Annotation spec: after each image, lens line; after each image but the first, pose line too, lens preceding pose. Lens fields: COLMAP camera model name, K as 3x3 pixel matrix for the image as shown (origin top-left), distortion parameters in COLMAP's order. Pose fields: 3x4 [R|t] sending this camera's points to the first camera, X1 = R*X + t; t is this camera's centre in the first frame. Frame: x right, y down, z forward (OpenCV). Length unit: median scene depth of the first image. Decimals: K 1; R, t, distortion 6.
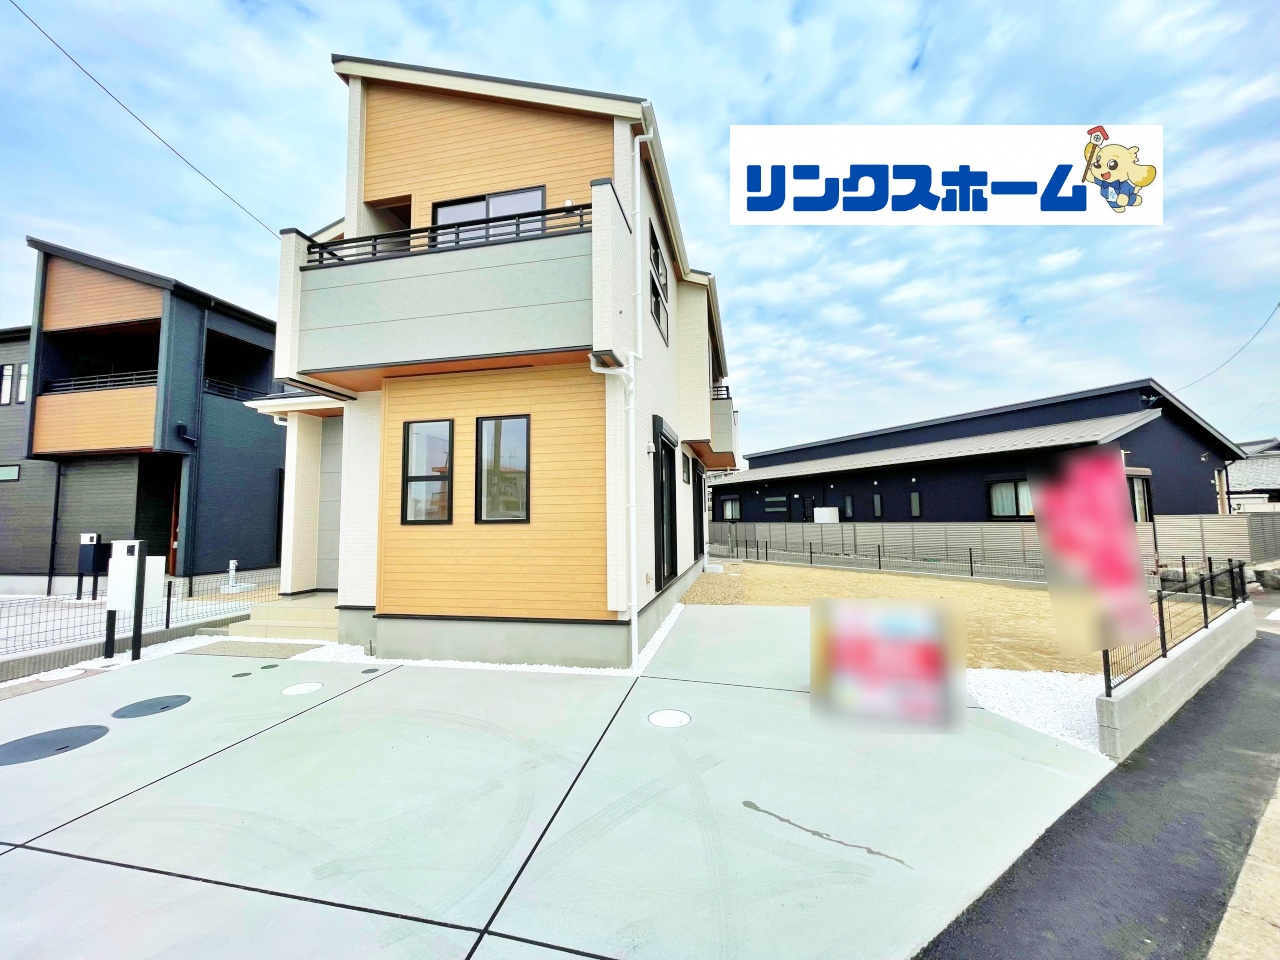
lens RADIAL K [[516.3, 0, 636.8], [0, 516.3, 476.7], [0, 0, 1]] dist [-0.001559, -0.000226]
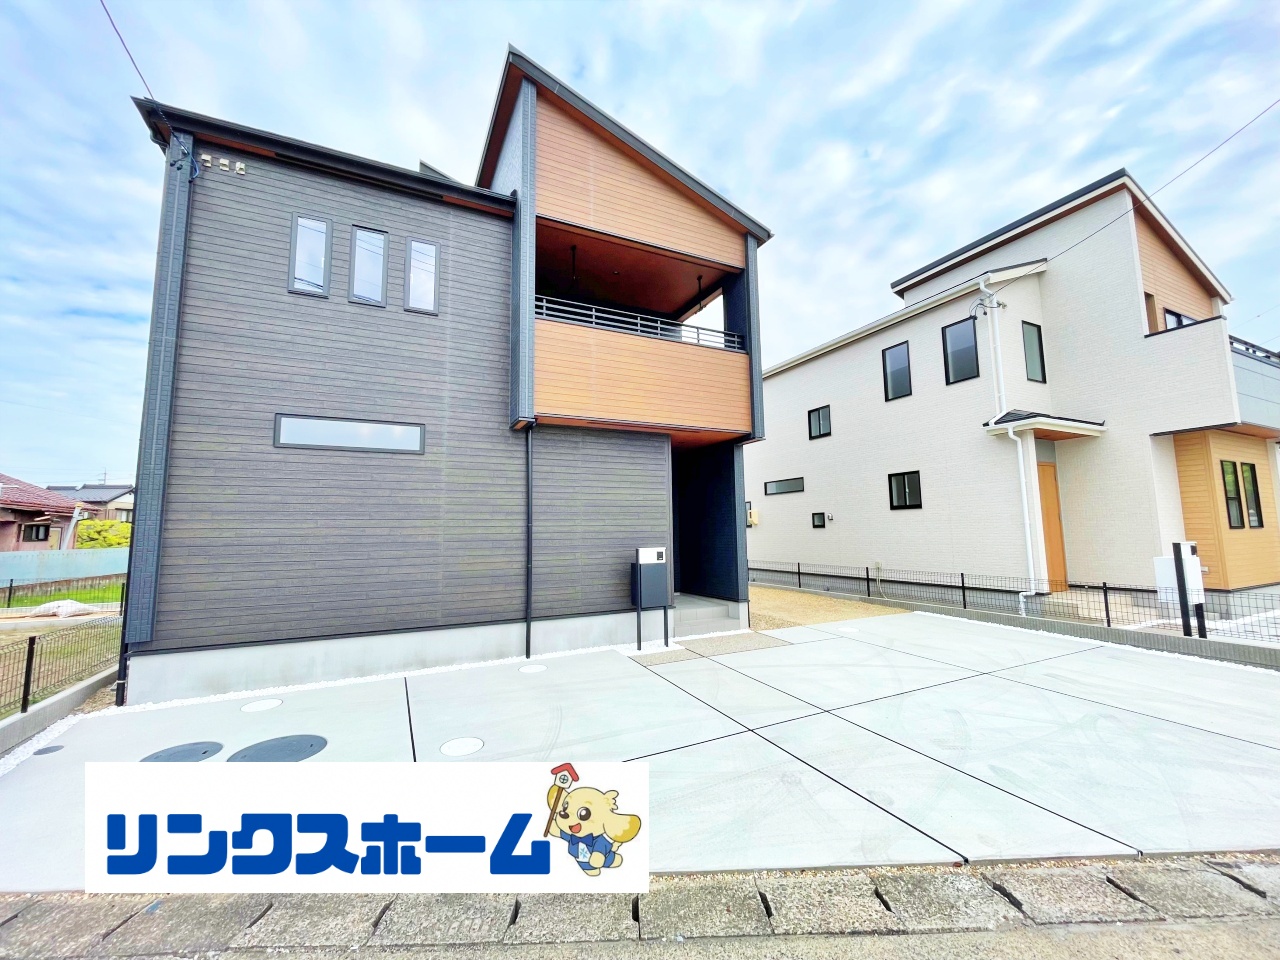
lens RADIAL K [[514.6, 0, 635.6], [0, 514.6, 476.6], [0, 0, 1]] dist [-0.000763, -0.000118]
pose [[0.794313, 0.067357, 0.603763, -1.865342], [-0.046493, 0.997660, -0.050135, 0.066633], [-0.605727, 0.011752, 0.795586, 0.605481]]
